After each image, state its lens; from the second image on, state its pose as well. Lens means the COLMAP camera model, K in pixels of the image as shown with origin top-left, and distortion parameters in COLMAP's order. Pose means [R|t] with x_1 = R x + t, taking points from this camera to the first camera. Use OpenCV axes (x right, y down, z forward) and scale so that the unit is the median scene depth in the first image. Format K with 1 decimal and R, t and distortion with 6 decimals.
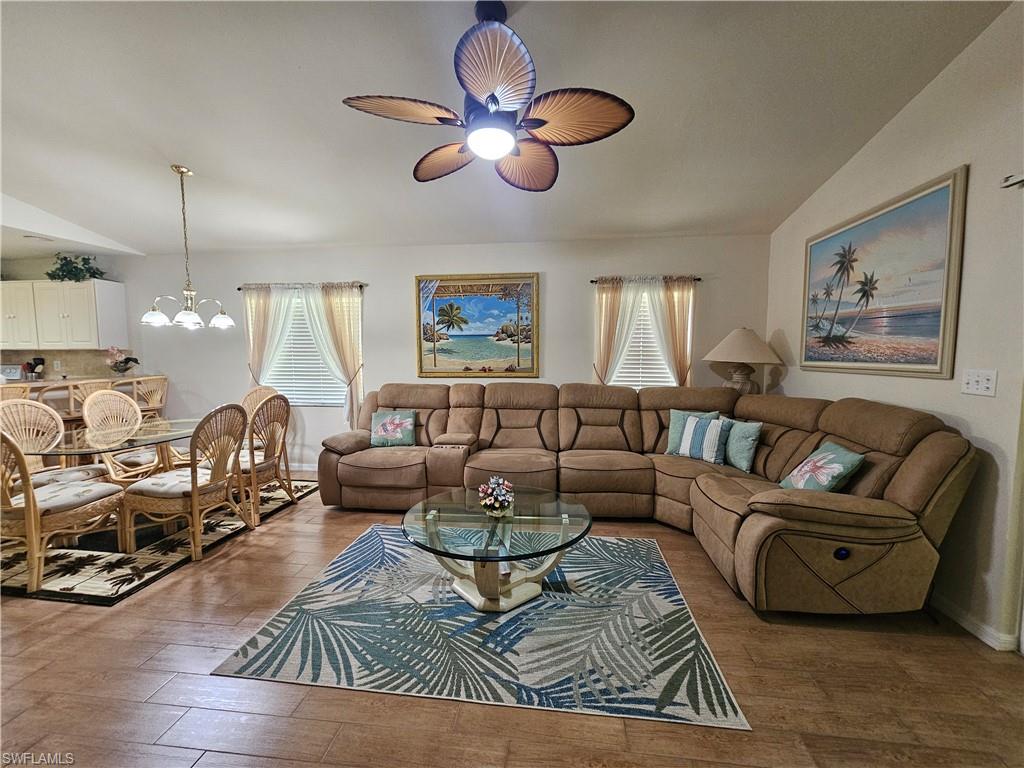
lens RADIAL K [[420.9, 0, 512.1], [0, 420.9, 386.9], [0, 0, 1]] dist [-0.003336, 0.000004]
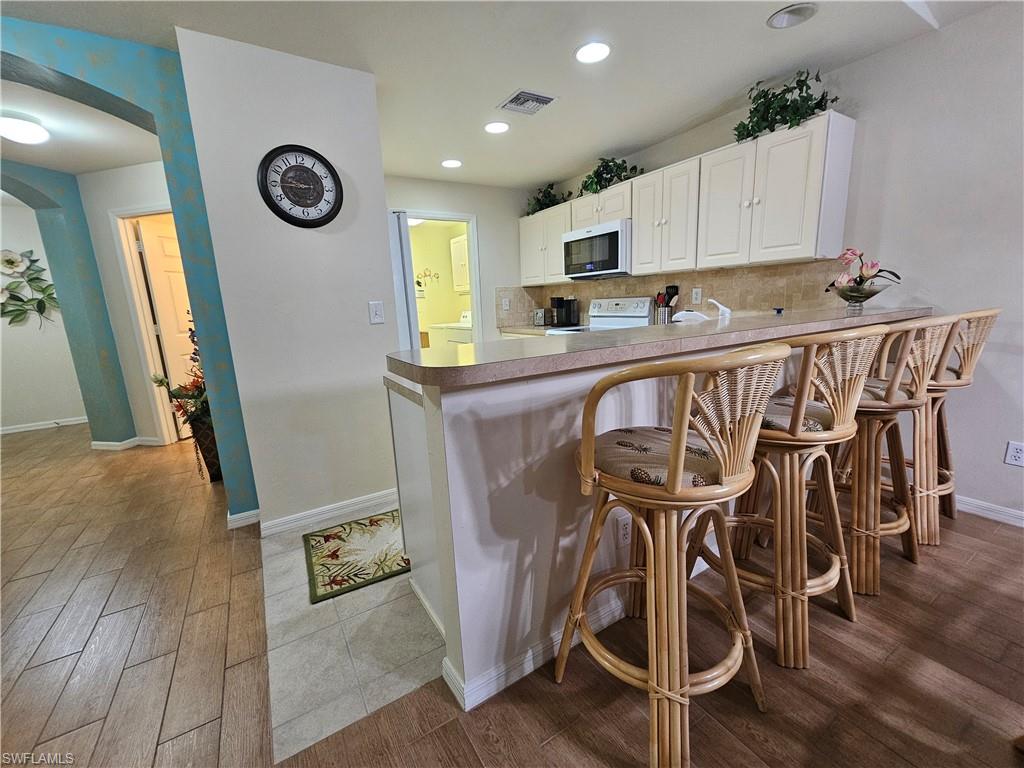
lens RADIAL K [[420.9, 0, 512.1], [0, 420.9, 386.9], [0, 0, 1]] dist [-0.003336, 0.000004]
pose [[0.619070, 0.129173, -0.774640, -1.053531], [-0.020062, 0.988660, 0.148828, -0.000958], [0.785080, -0.076594, 0.614641, 0.493166]]
